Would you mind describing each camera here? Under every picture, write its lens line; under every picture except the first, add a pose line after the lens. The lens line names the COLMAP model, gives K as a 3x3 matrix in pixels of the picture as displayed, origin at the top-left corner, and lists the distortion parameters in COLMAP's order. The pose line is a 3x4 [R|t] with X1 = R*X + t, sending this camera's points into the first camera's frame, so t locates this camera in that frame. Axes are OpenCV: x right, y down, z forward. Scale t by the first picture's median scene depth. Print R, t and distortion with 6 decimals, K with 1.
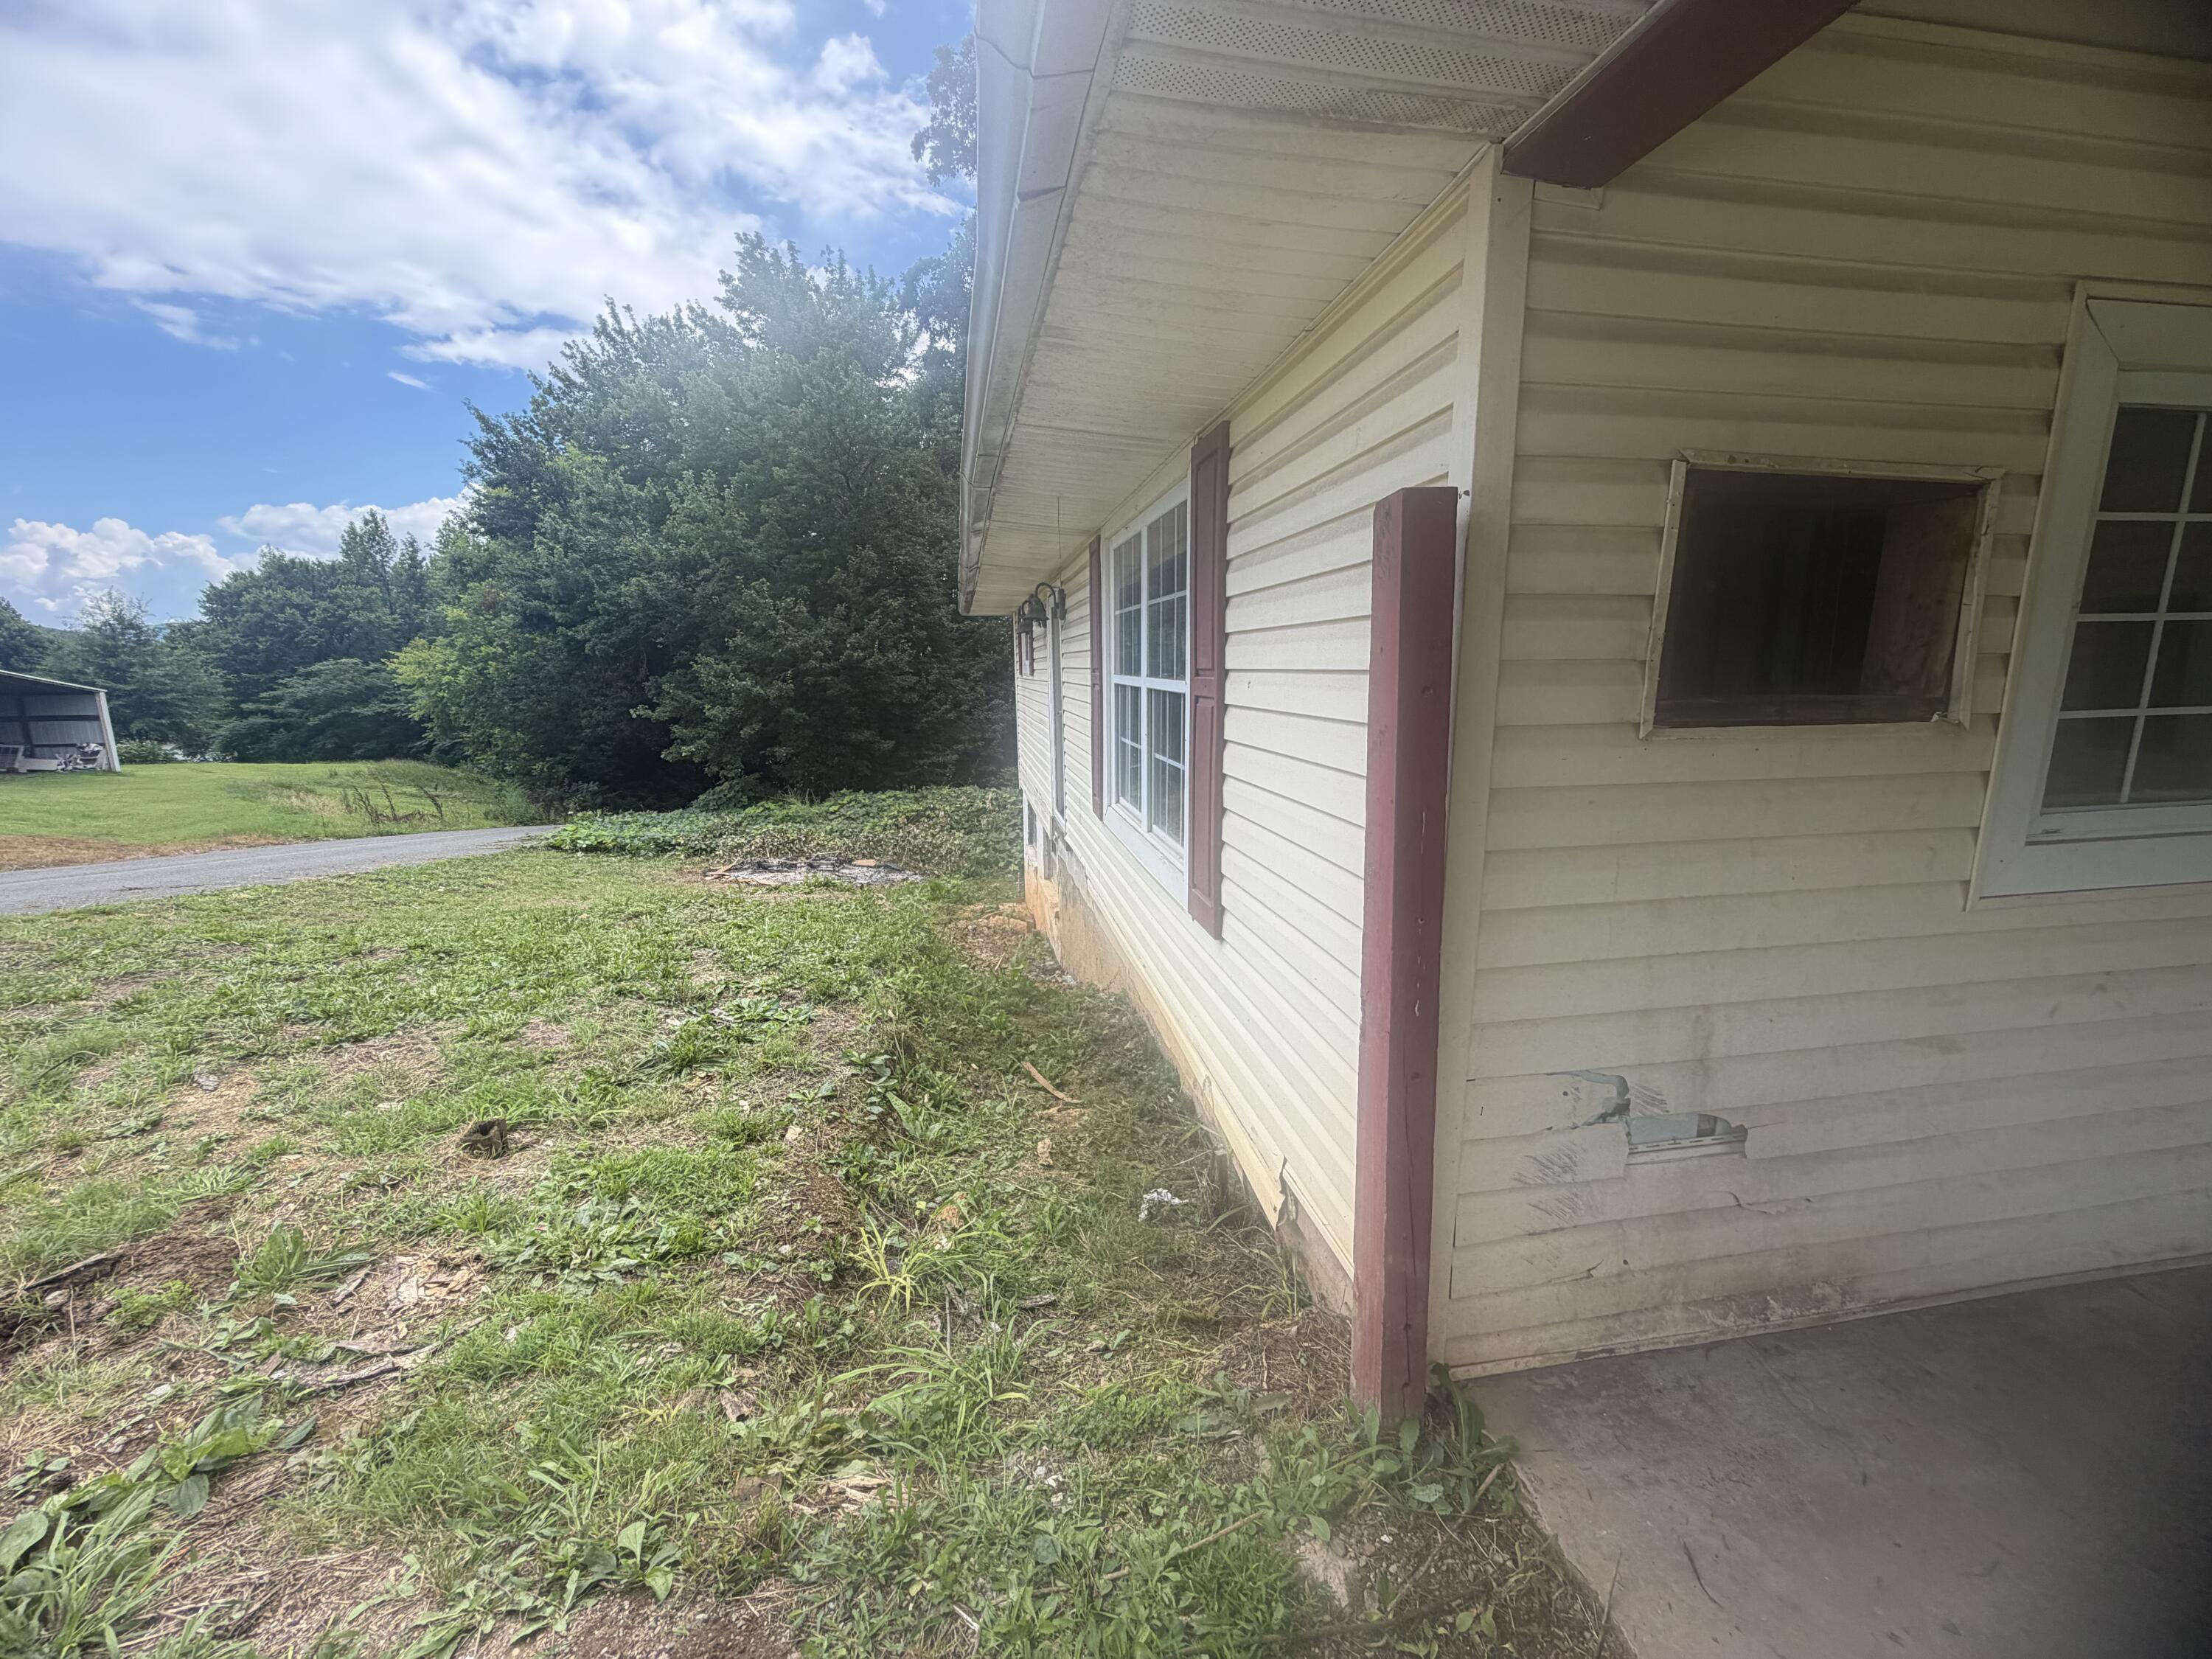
lens RADIAL K [[880.8, 0, 1103.0], [0, 880.8, 832.4], [0, 0, 1]] dist [0.001943, 0.000011]
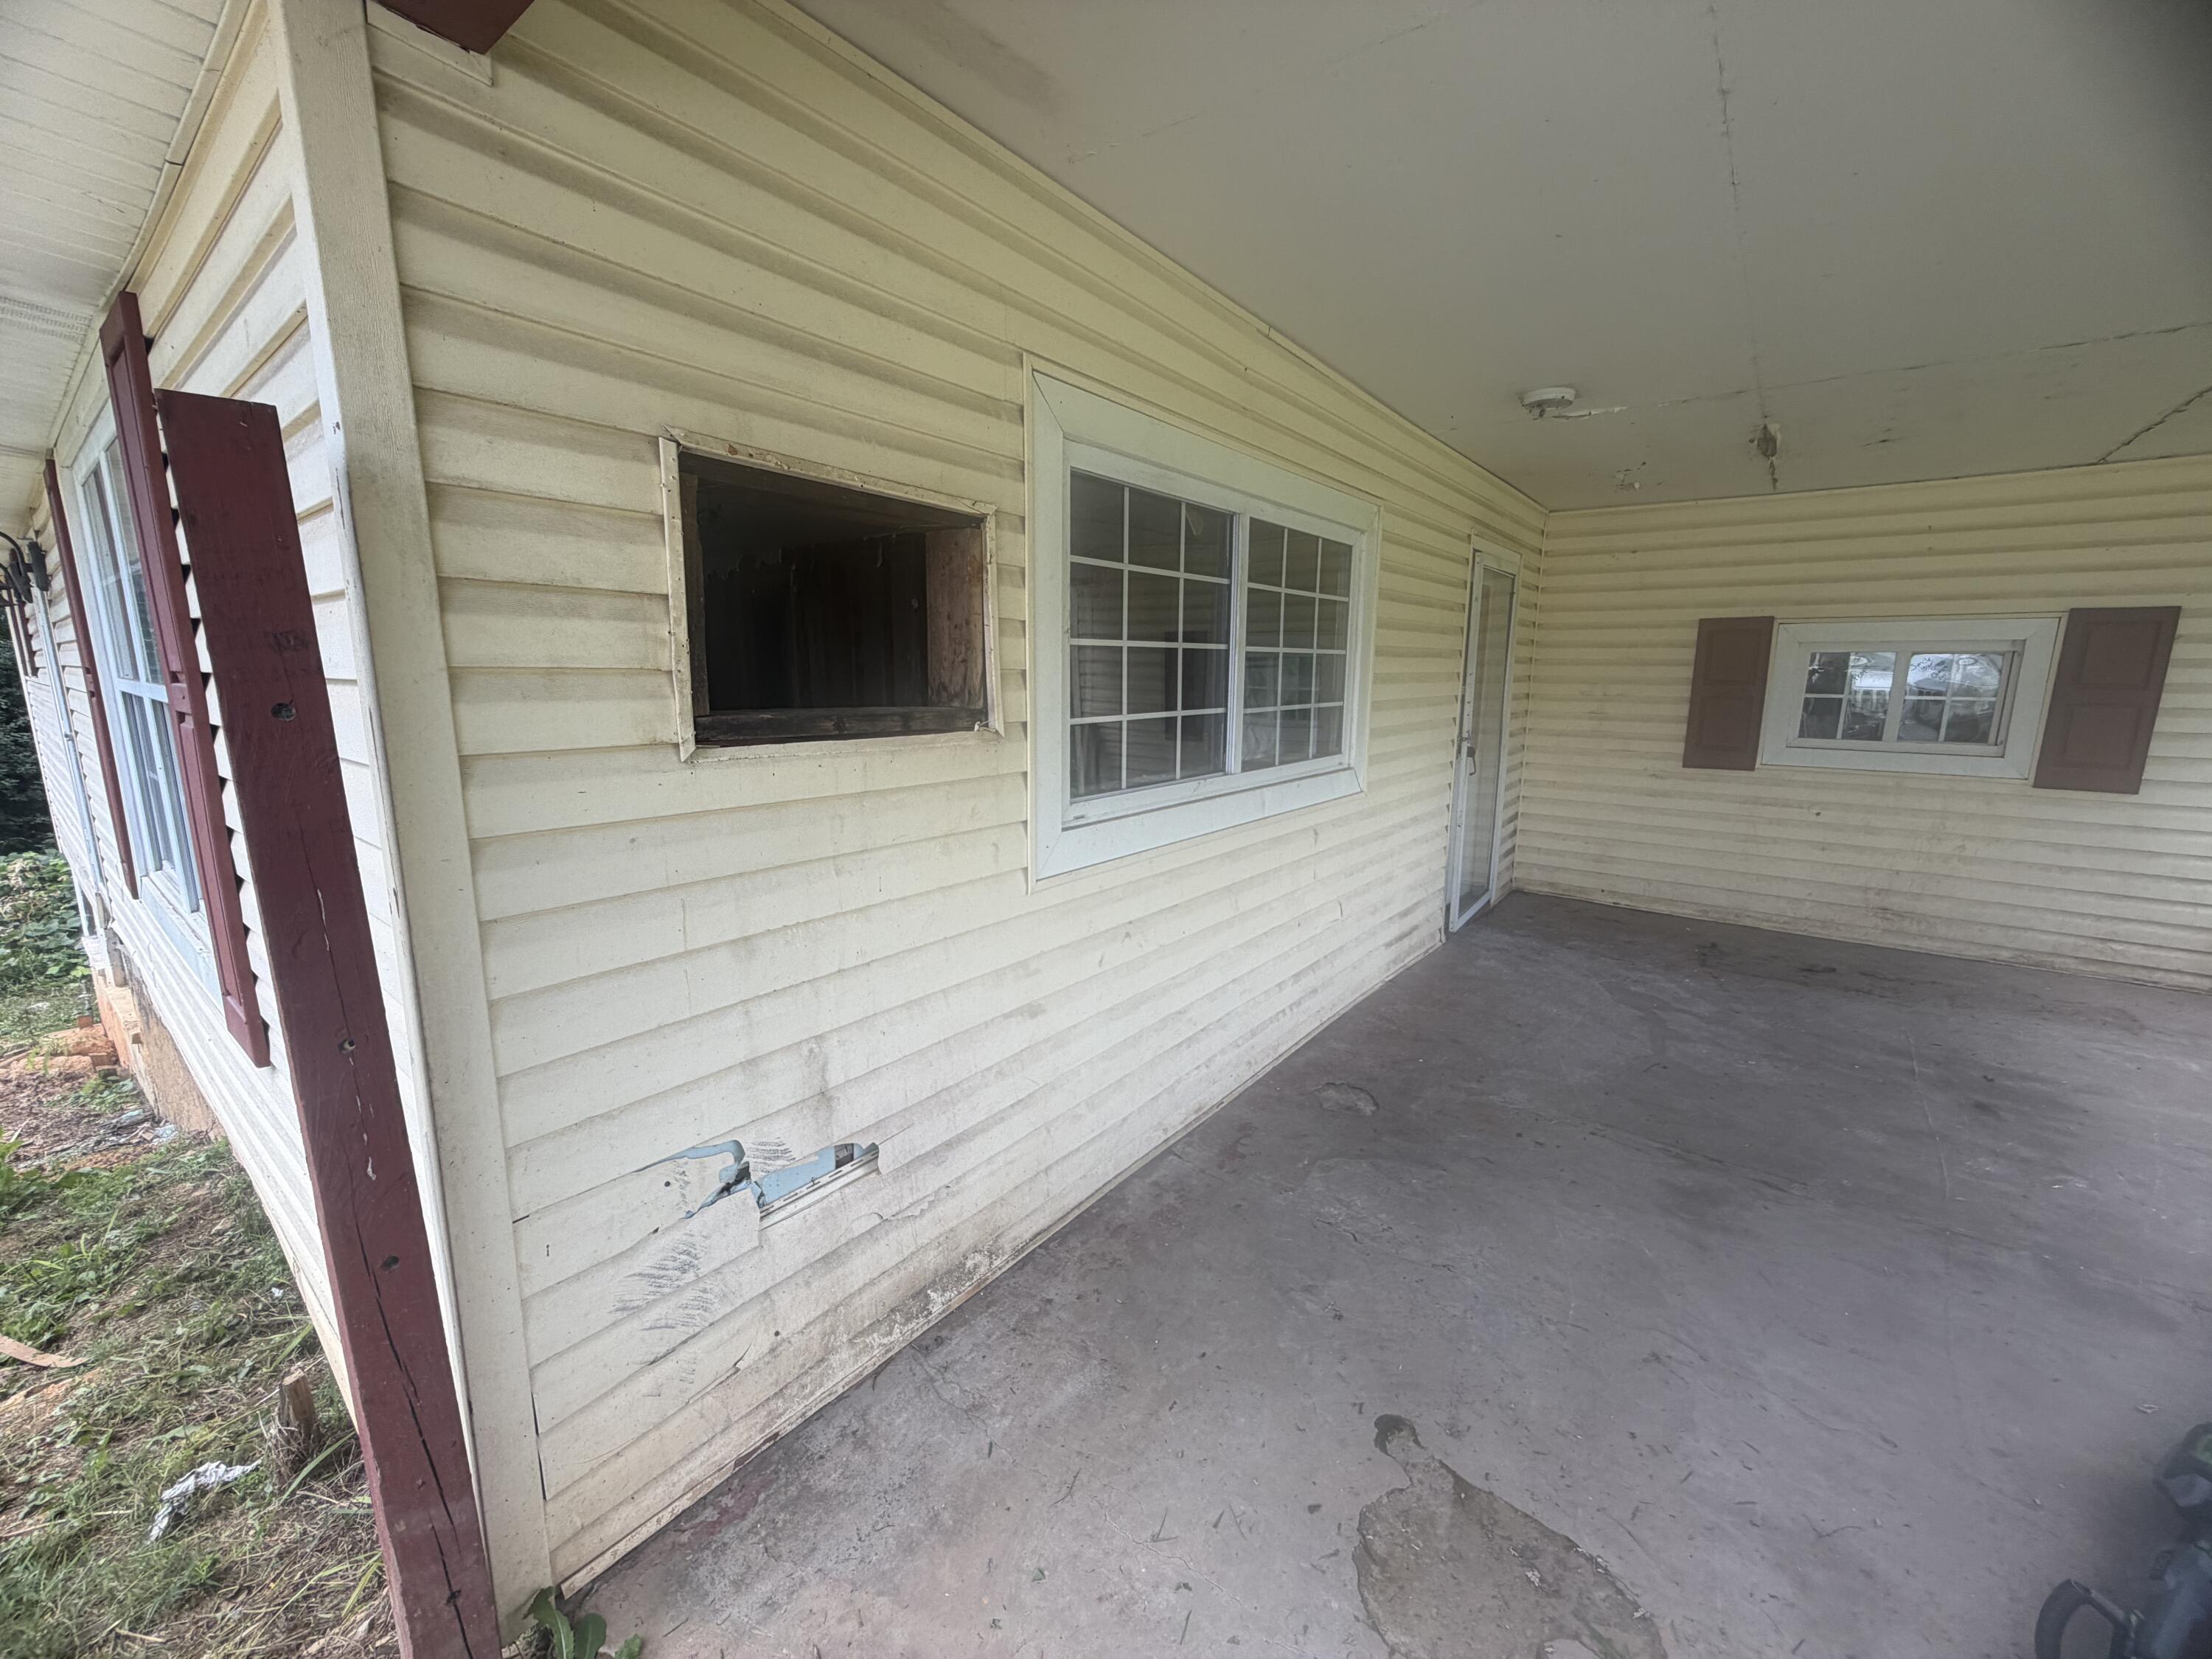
lens RADIAL K [[880.8, 0, 1103.0], [0, 880.8, 832.4], [0, 0, 1]] dist [0.001943, 0.000011]
pose [[0.739516, -0.106795, 0.664613, 0.301092], [0.110769, 0.993182, 0.036339, -0.020913], [-0.663962, 0.046745, 0.746303, 0.079069]]
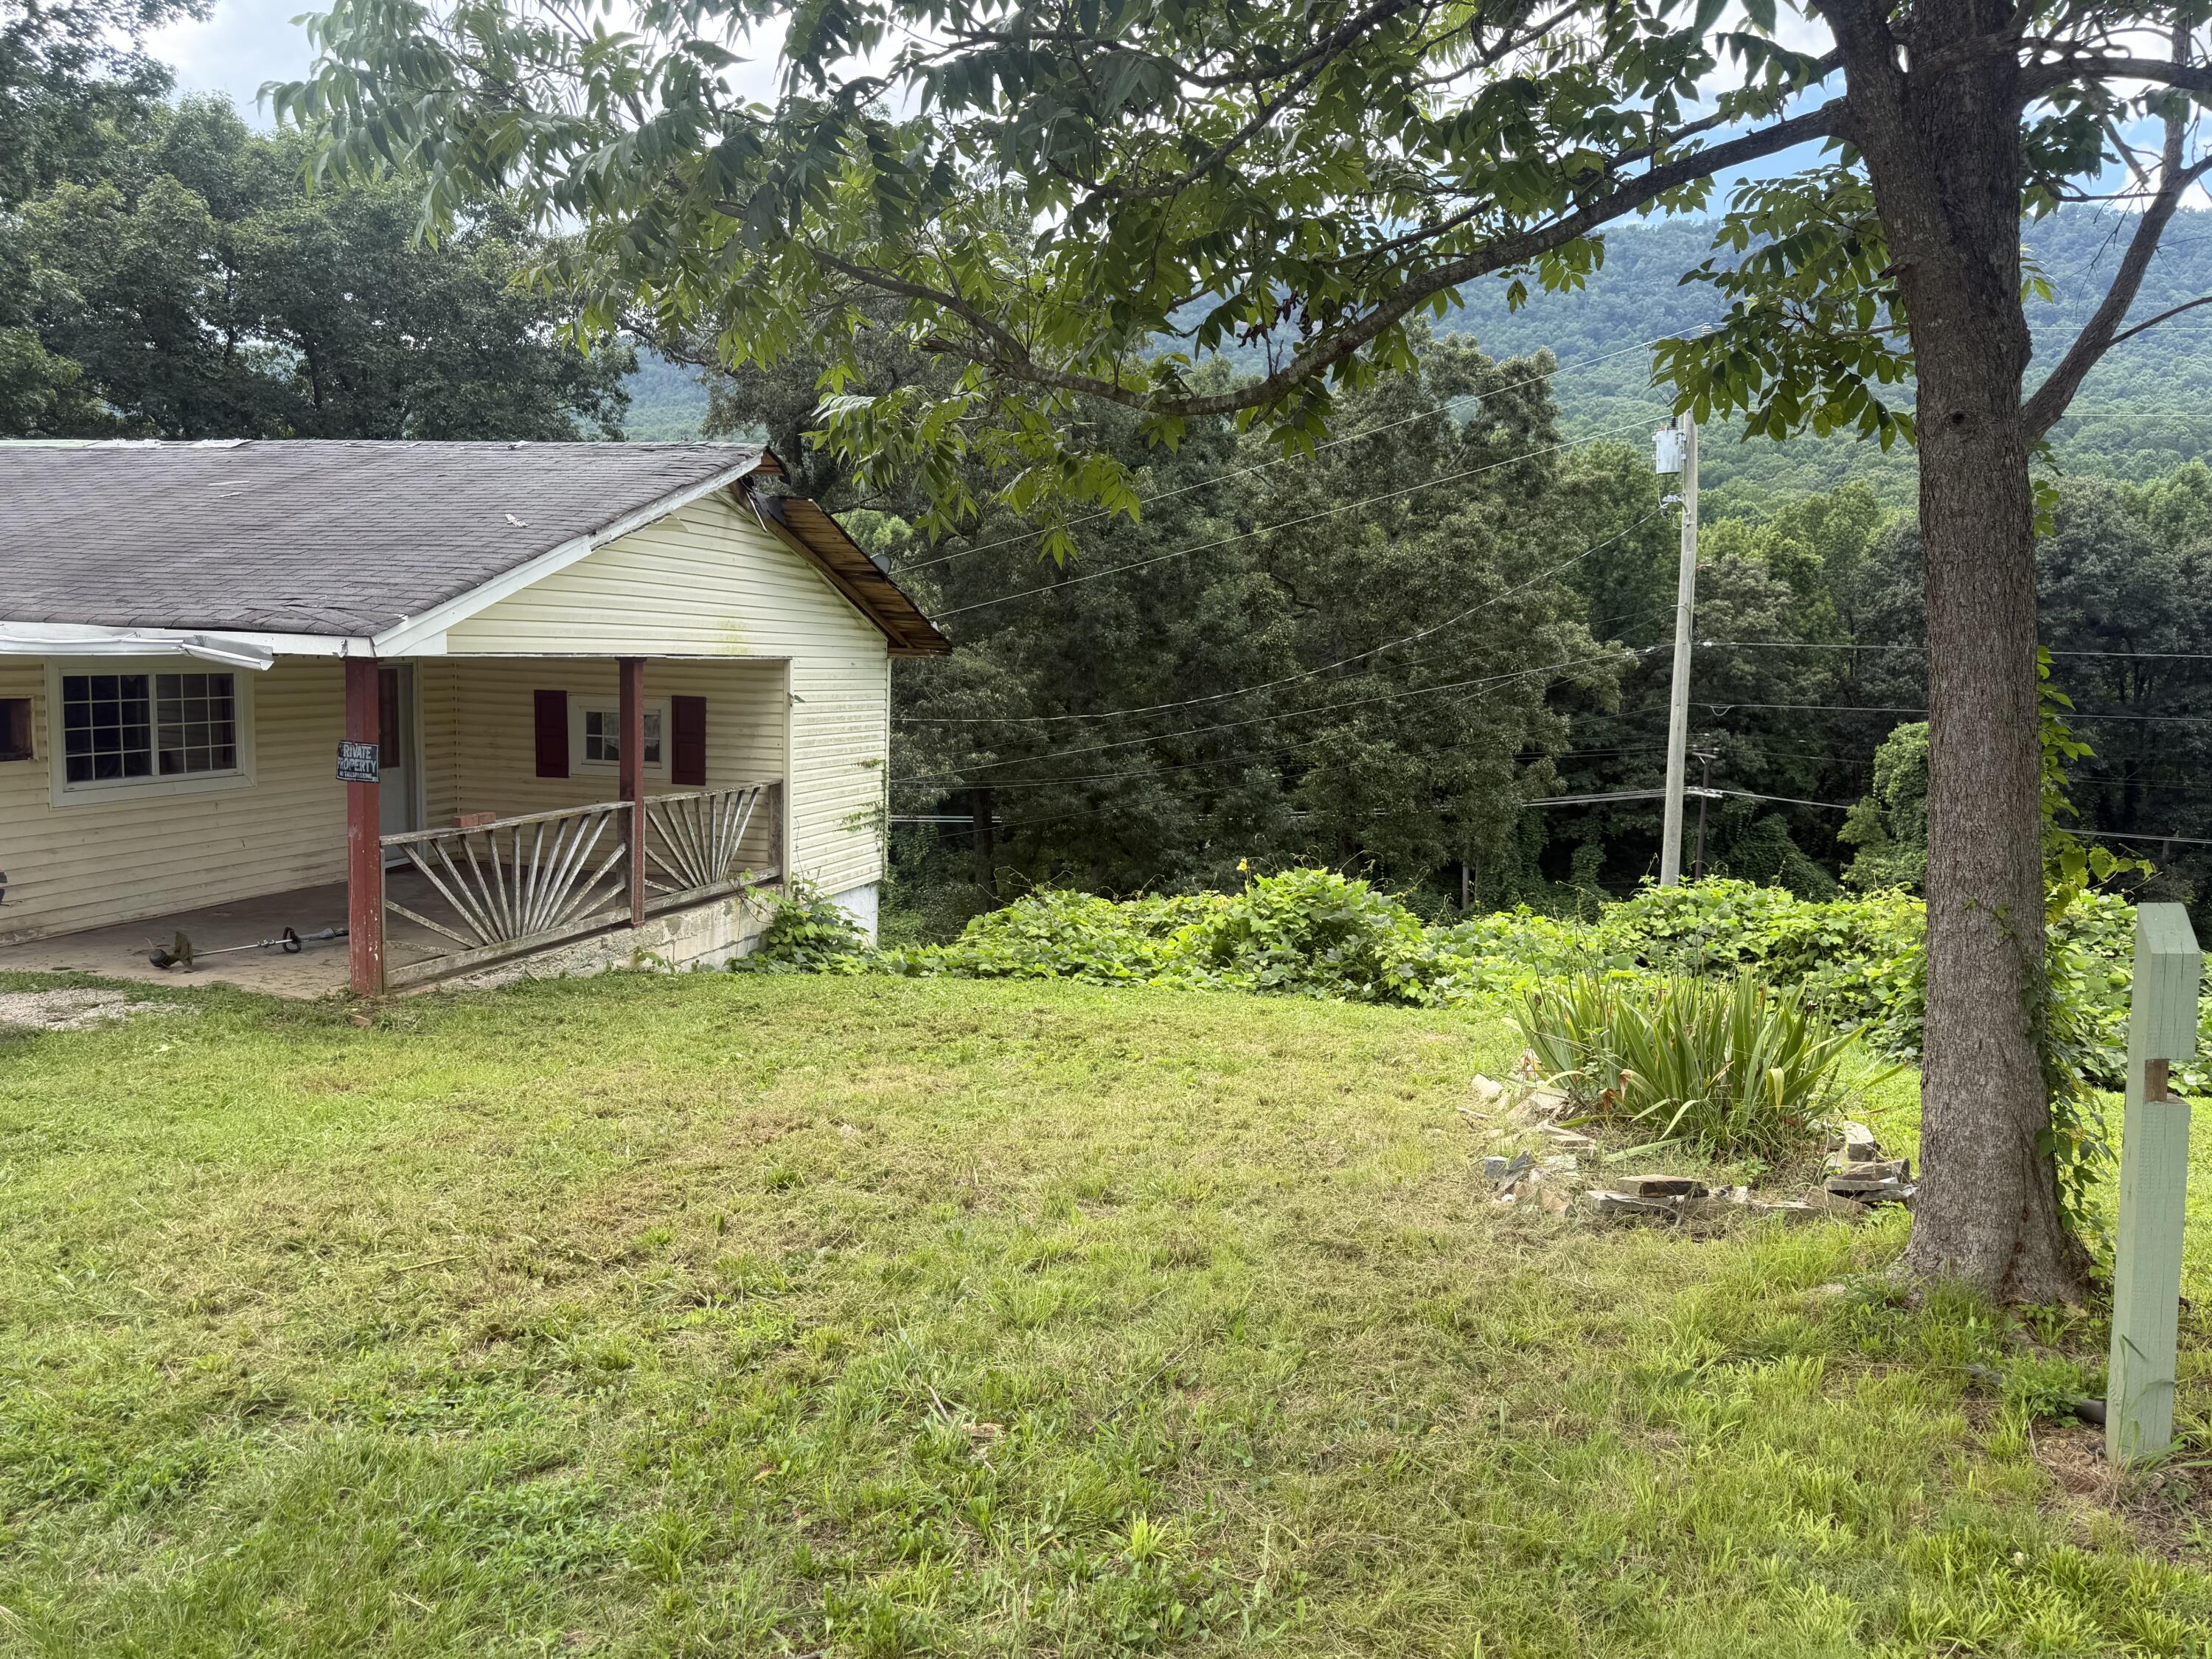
lens RADIAL K [[1561.9, 0, 1106.0], [0, 1561.9, 829.5], [0, 0, 1]] dist [0.143705, -0.237759]
pose [[0.415490, -0.080026, 0.906071, -3.113610], [0.138469, 0.990077, 0.023949, 0.606474], [-0.898996, 0.115512, 0.422448, -5.618494]]
